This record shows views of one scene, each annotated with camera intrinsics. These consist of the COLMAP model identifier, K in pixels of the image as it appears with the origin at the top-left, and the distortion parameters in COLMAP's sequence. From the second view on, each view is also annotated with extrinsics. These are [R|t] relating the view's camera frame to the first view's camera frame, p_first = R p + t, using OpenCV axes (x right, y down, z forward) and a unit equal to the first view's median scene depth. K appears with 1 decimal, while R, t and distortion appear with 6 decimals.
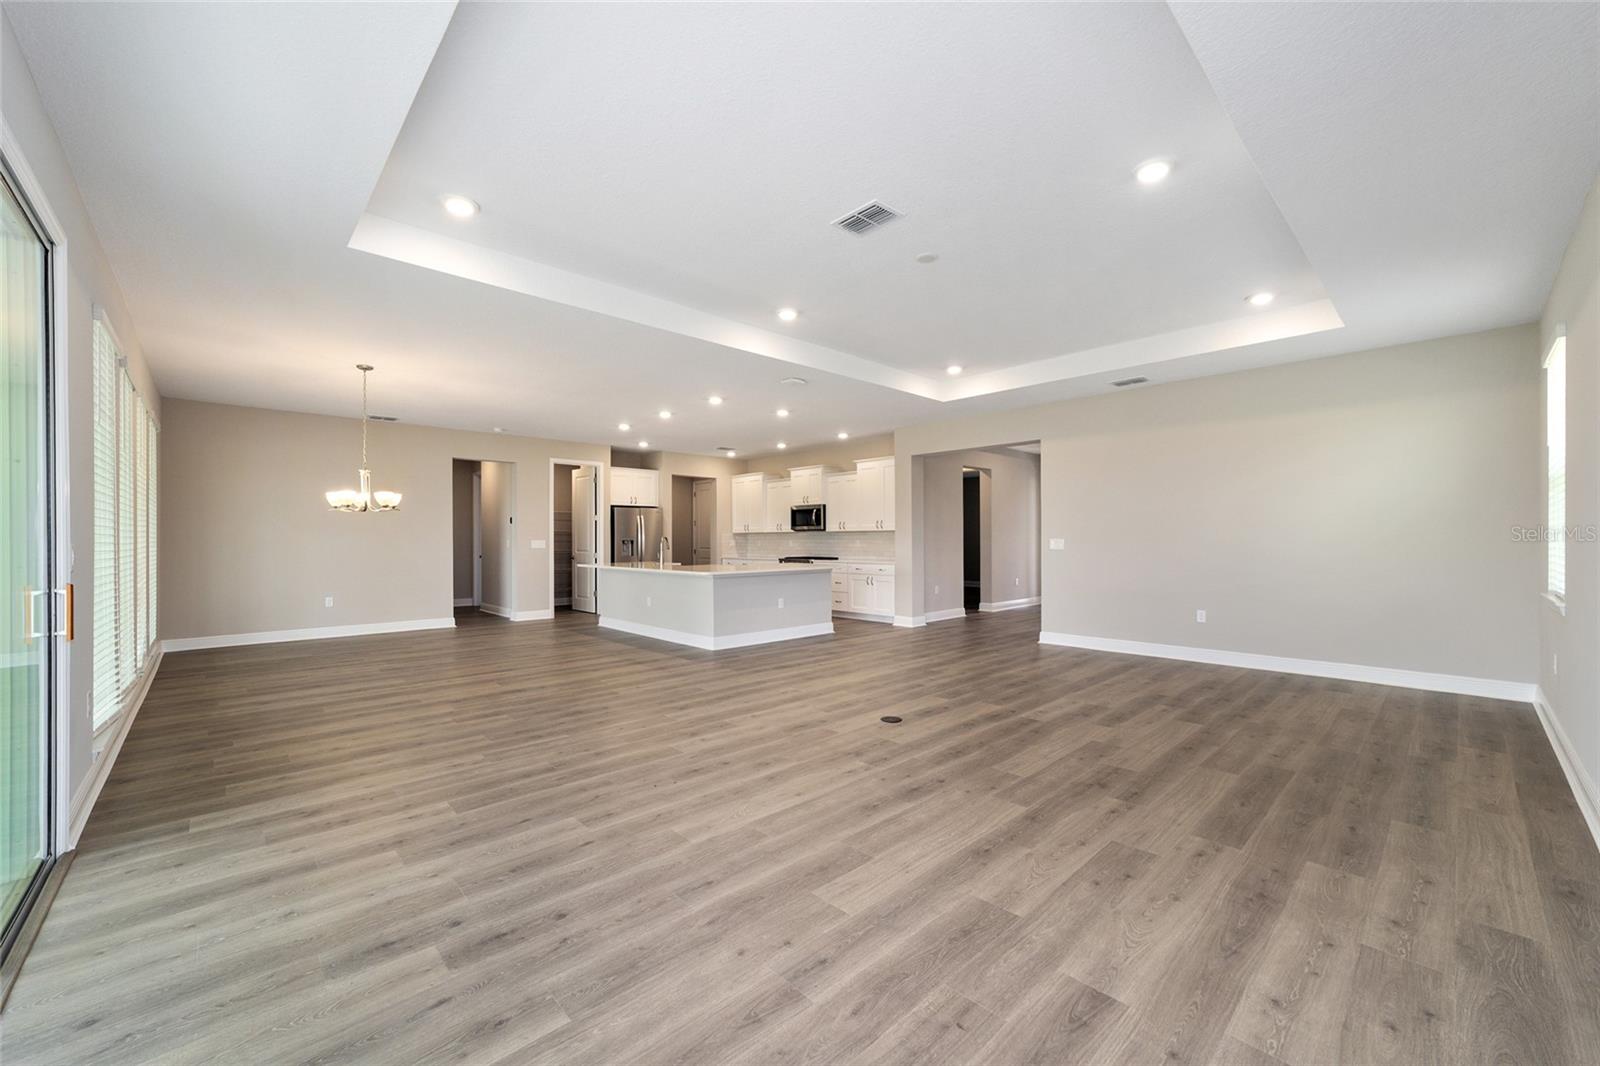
lens RADIAL K [[621.1, 0, 793.4], [0, 621.1, 541.8], [0, 0, 1]] dist [-0.019196, 0.010262]
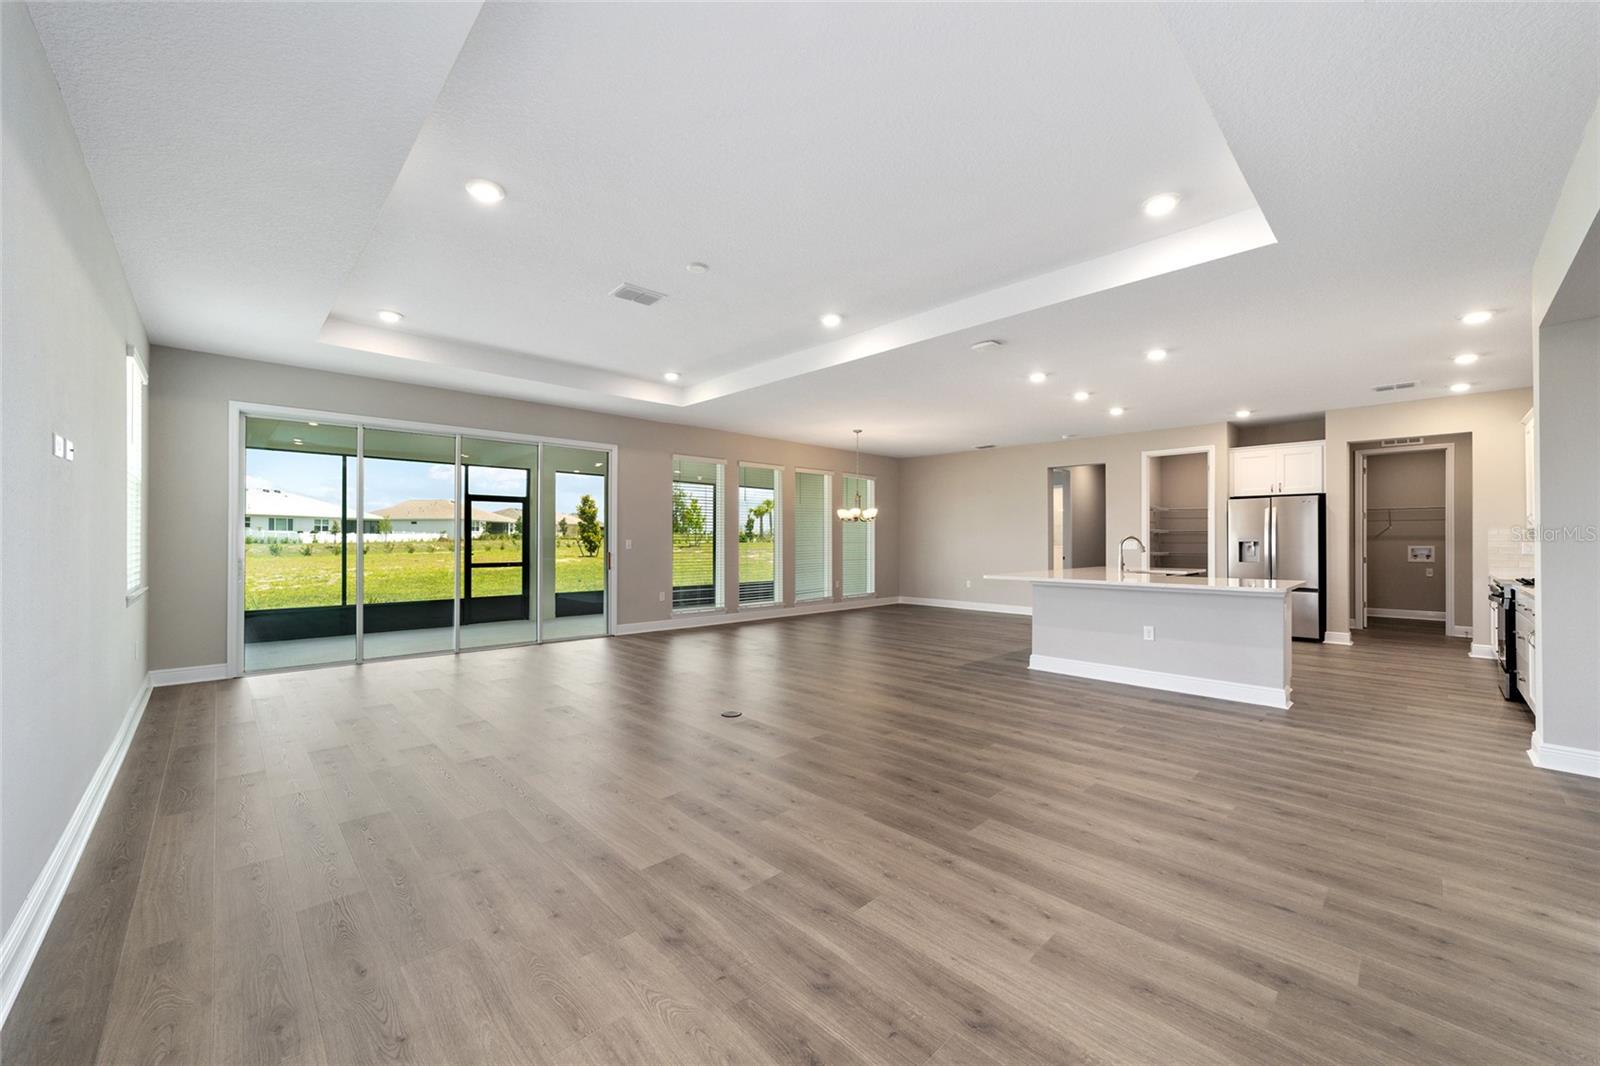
lens RADIAL K [[613.4, 0, 793.2], [0, 613.4, 537.7], [0, 0, 1]] dist [-0.018751, 0.009081]
pose [[0.010551, -0.001440, -0.999943, 0.477673], [-0.006727, 0.999976, -0.001511, -0.002265], [0.999922, 0.006742, 0.010541, 0.442245]]
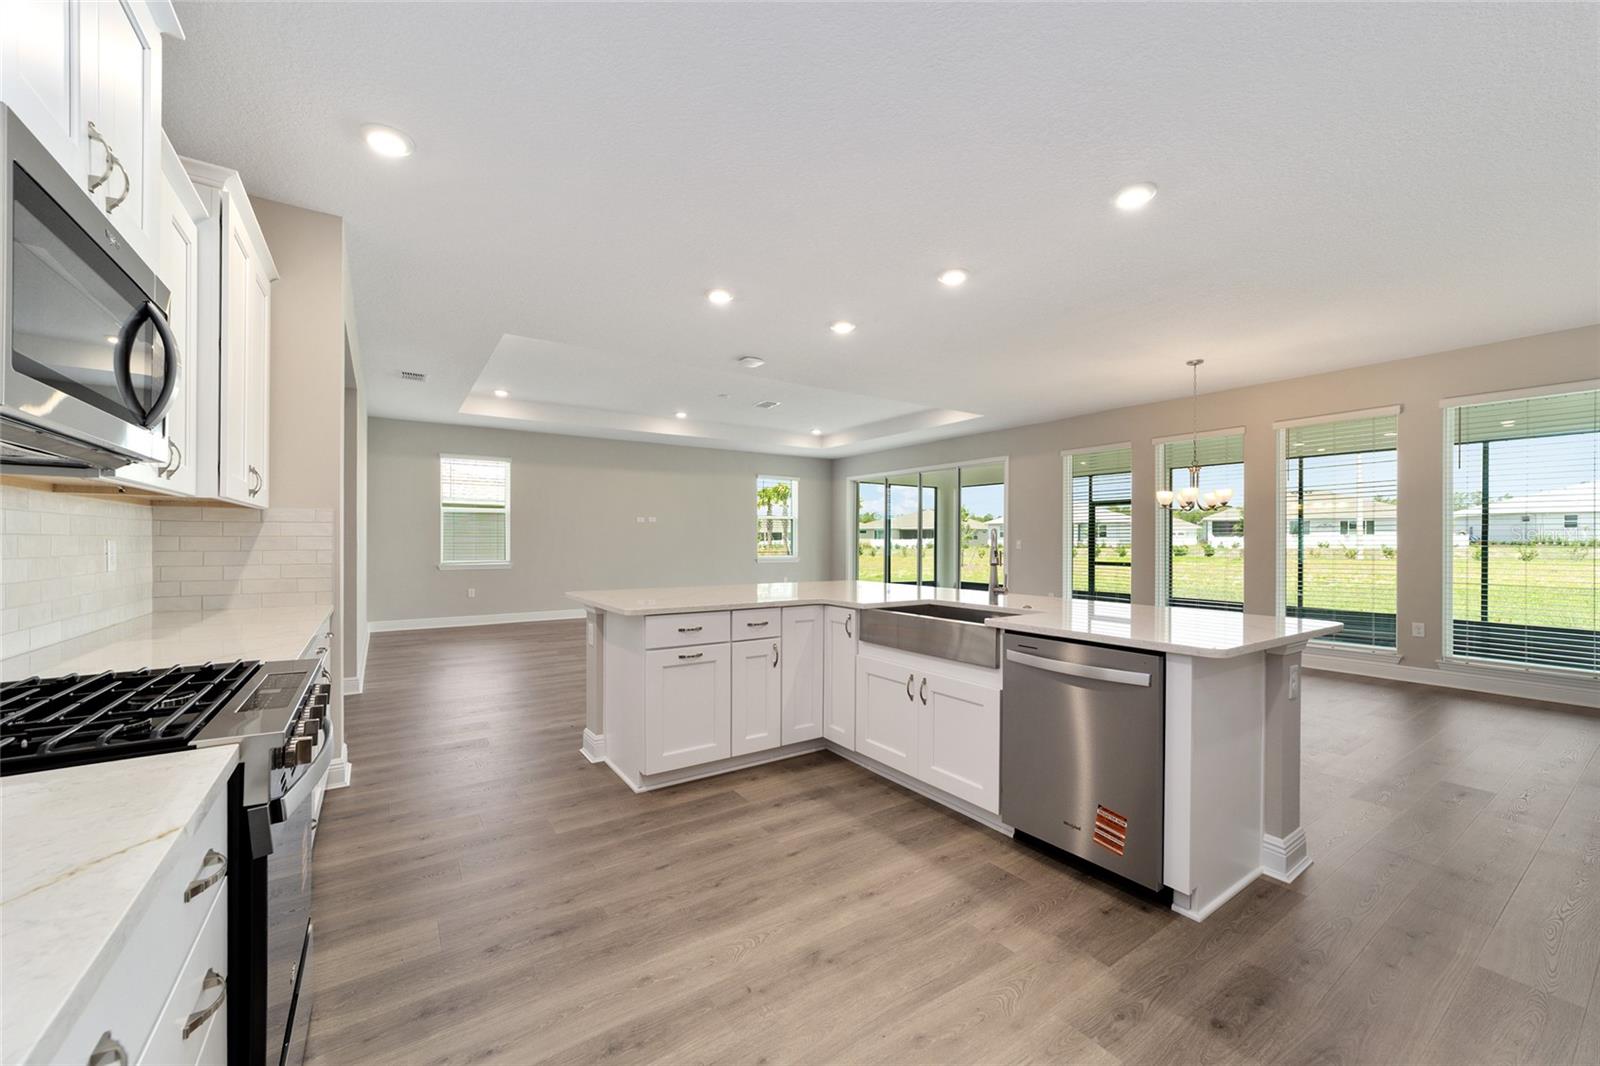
lens RADIAL K [[613.4, 0, 793.2], [0, 613.4, 537.7], [0, 0, 1]] dist [-0.018751, 0.009081]
pose [[-0.987413, 0.001689, 0.158156, -0.119885], [0.001776, 0.999998, 0.000406, -0.003483], [-0.158155, 0.000682, -0.987414, 1.116497]]
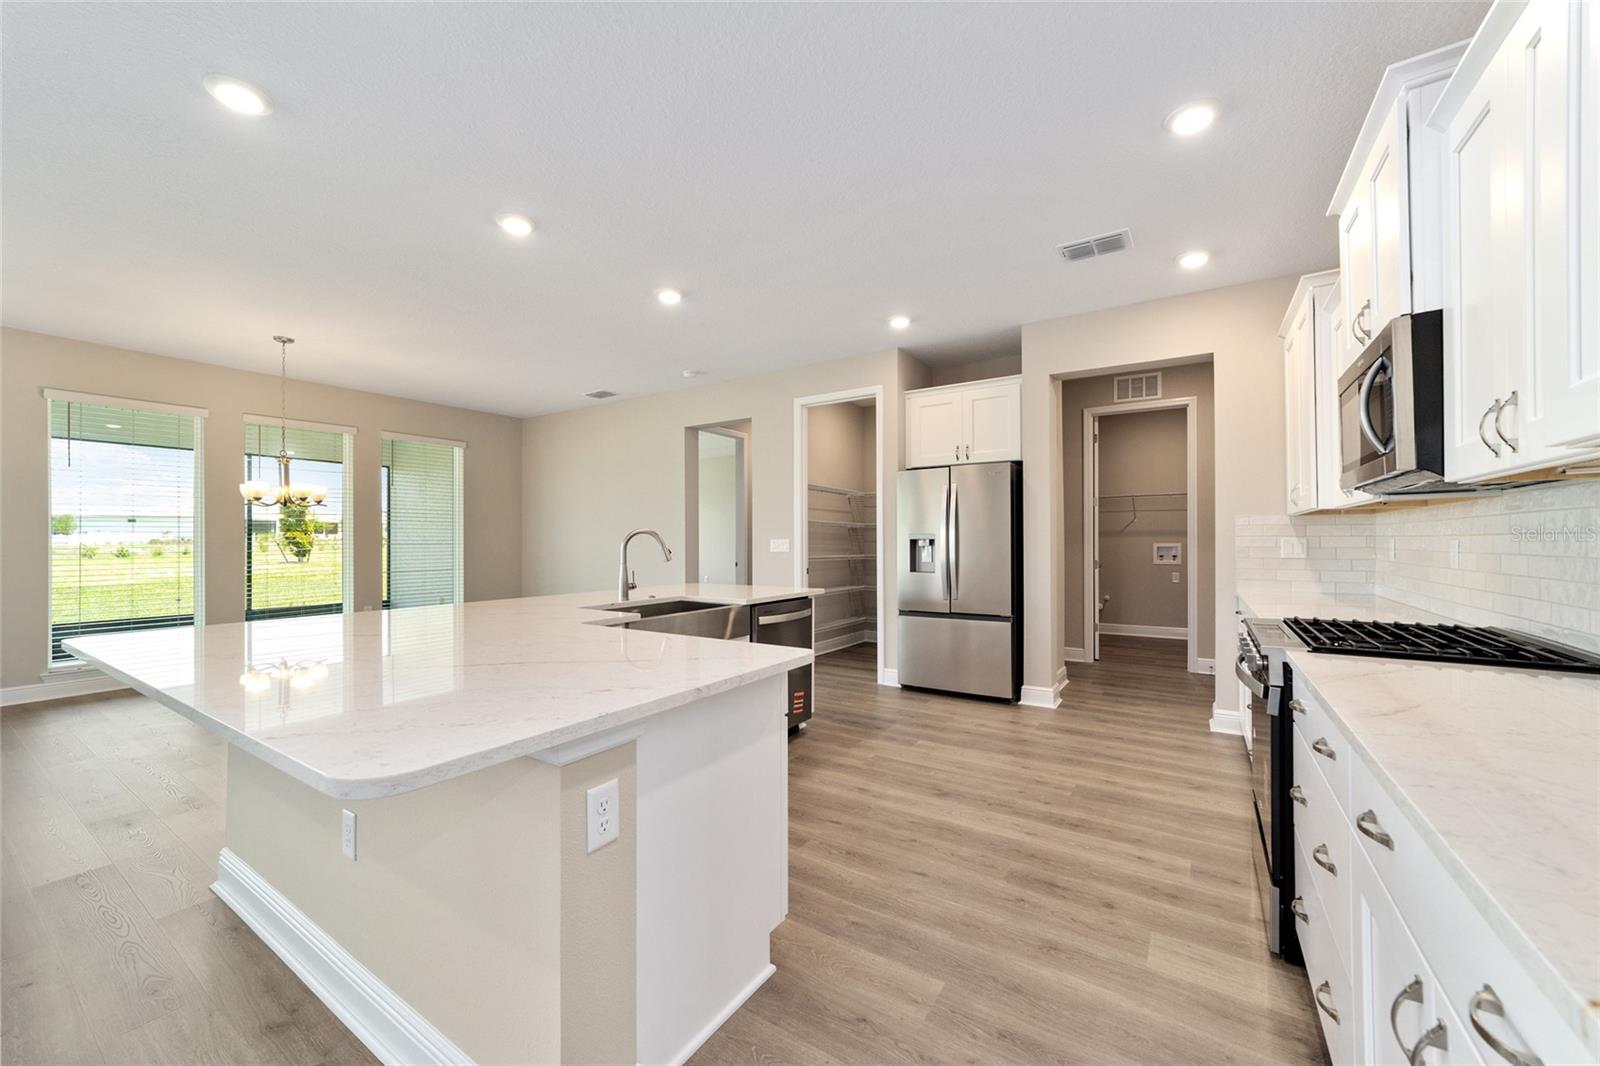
lens RADIAL K [[613.4, 0, 793.2], [0, 613.4, 537.7], [0, 0, 1]] dist [-0.018751, 0.009081]
pose [[0.231401, -0.000951, -0.972858, 0.163205], [-0.001922, 0.999997, -0.001434, -0.002629], [0.972857, 0.002201, 0.231398, 0.810199]]
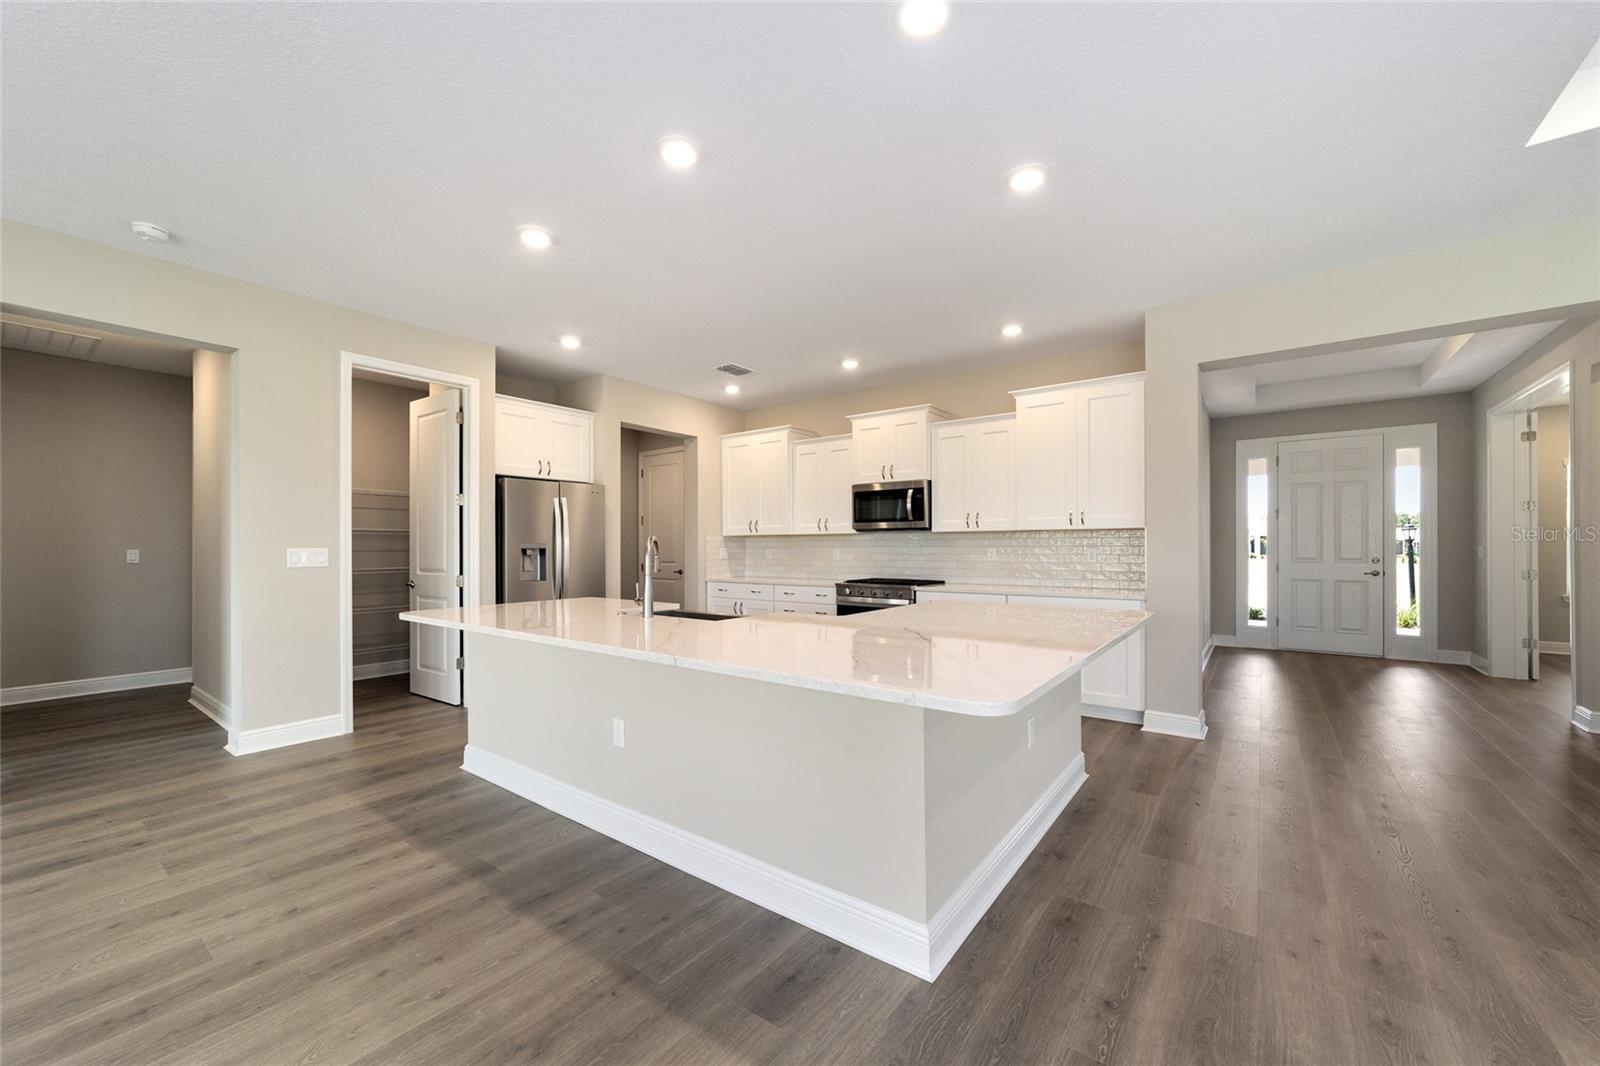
lens RADIAL K [[621.1, 0, 793.4], [0, 621.1, 541.8], [0, 0, 1]] dist [-0.019196, 0.010262]
pose [[0.986092, 0.002915, 0.166175, -0.151193], [-0.000433, 0.999888, -0.014969, -0.000287], [-0.166200, 0.014688, 0.985983, 0.505790]]
